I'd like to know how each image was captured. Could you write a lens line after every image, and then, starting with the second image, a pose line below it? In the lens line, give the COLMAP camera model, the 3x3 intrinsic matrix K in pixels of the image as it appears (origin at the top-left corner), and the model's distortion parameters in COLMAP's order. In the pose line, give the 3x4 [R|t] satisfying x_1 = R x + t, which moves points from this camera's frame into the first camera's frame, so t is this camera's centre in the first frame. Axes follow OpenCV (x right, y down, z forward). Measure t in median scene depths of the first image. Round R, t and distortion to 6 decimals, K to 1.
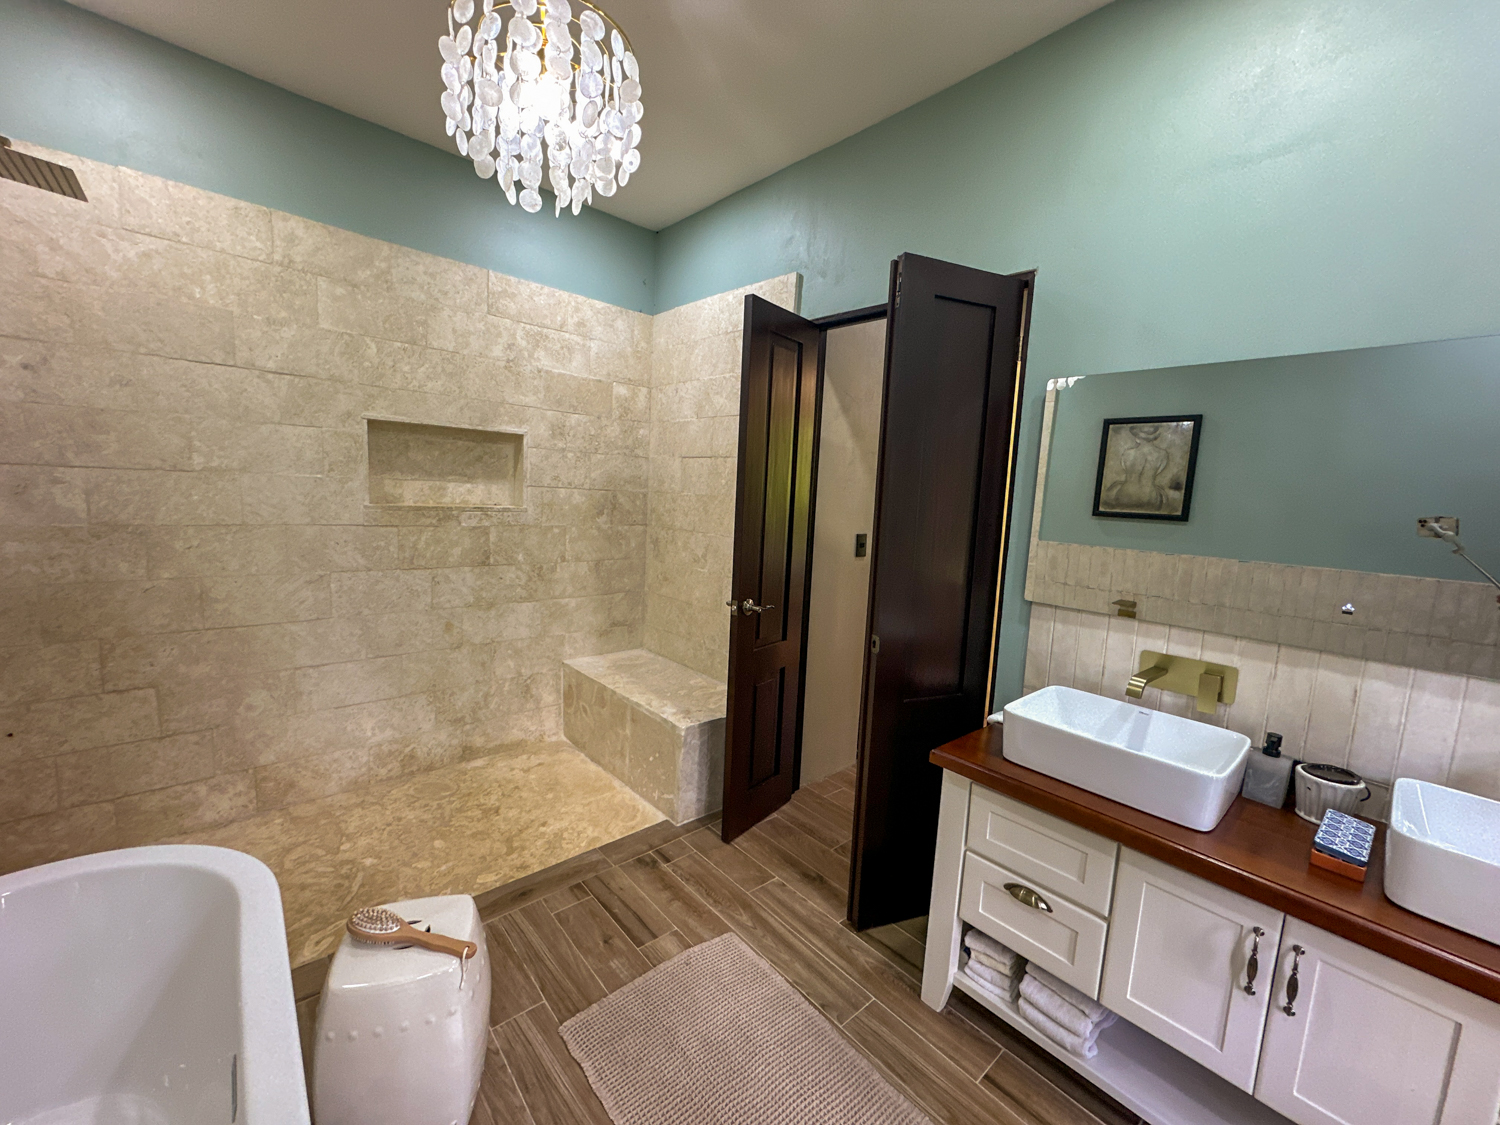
lens RADIAL K [[599.0, 0, 750.0], [0, 599.0, 562.5], [0, 0, 1]] dist [-0.000798, -0.000231]
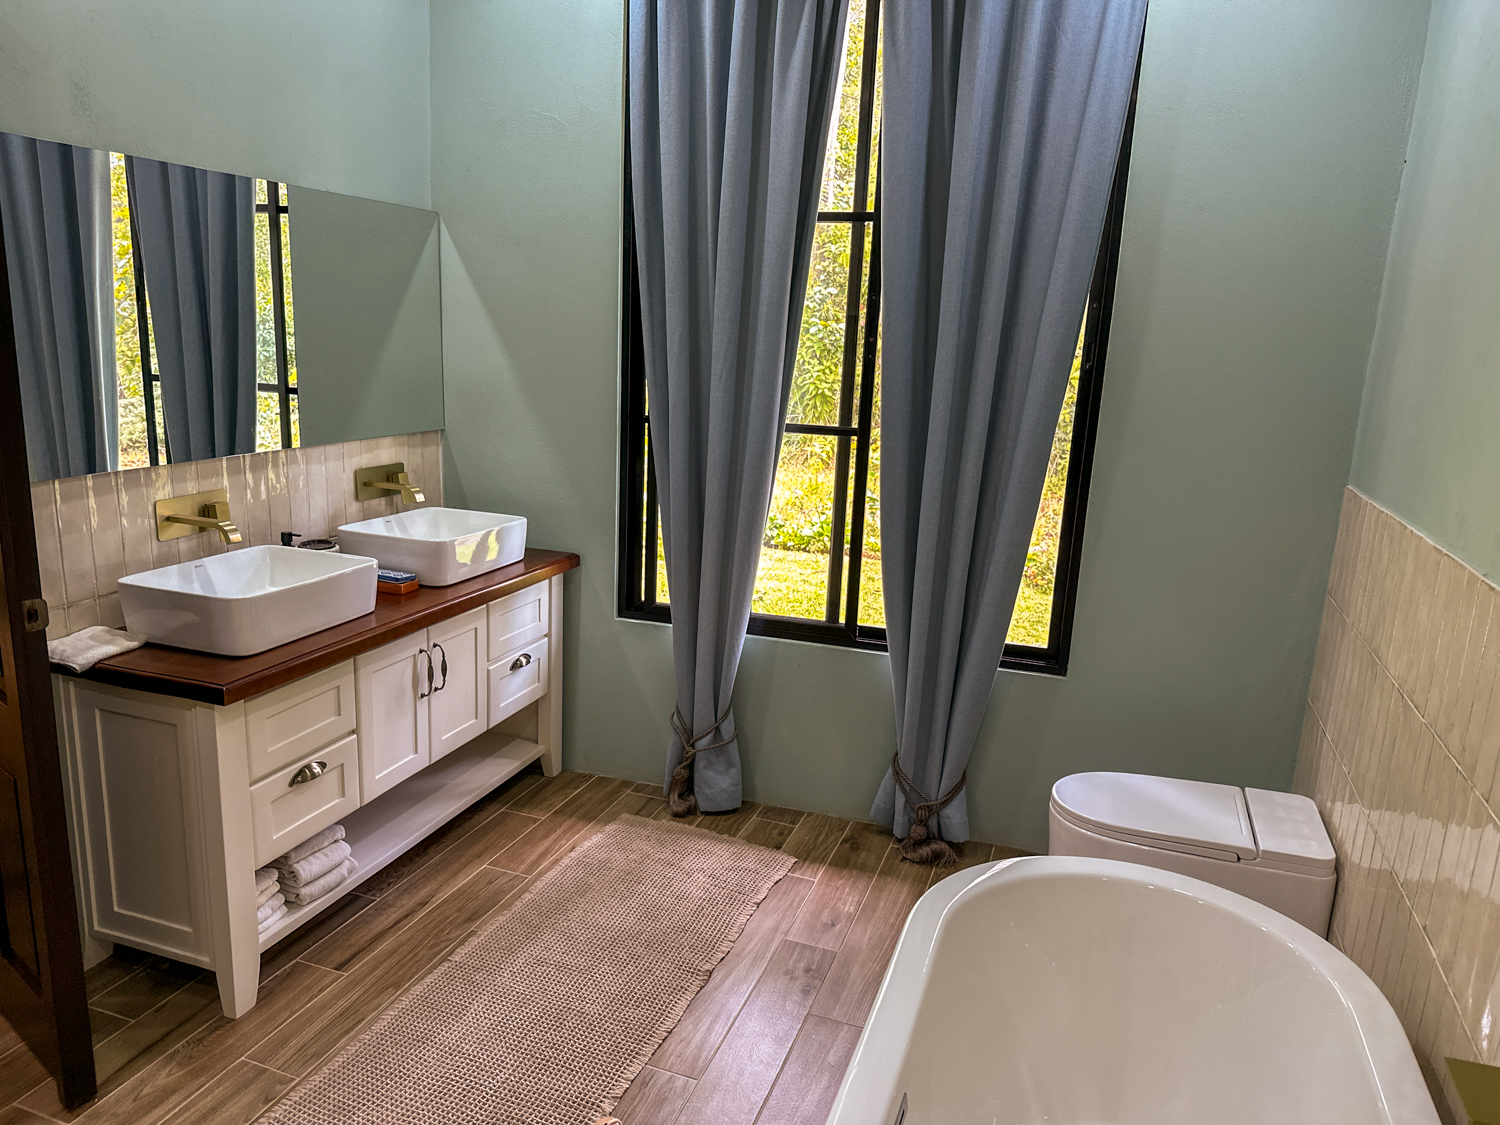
lens RADIAL K [[1052.9, 0, 750.0], [0, 1052.9, 562.5], [0, 0, 1]] dist [0.252851, -0.364375]
pose [[-0.483670, -0.258126, 0.836322, -1.183511], [0.047141, 0.946453, 0.319381, -0.253296], [-0.873980, 0.193900, -0.445602, 1.083991]]
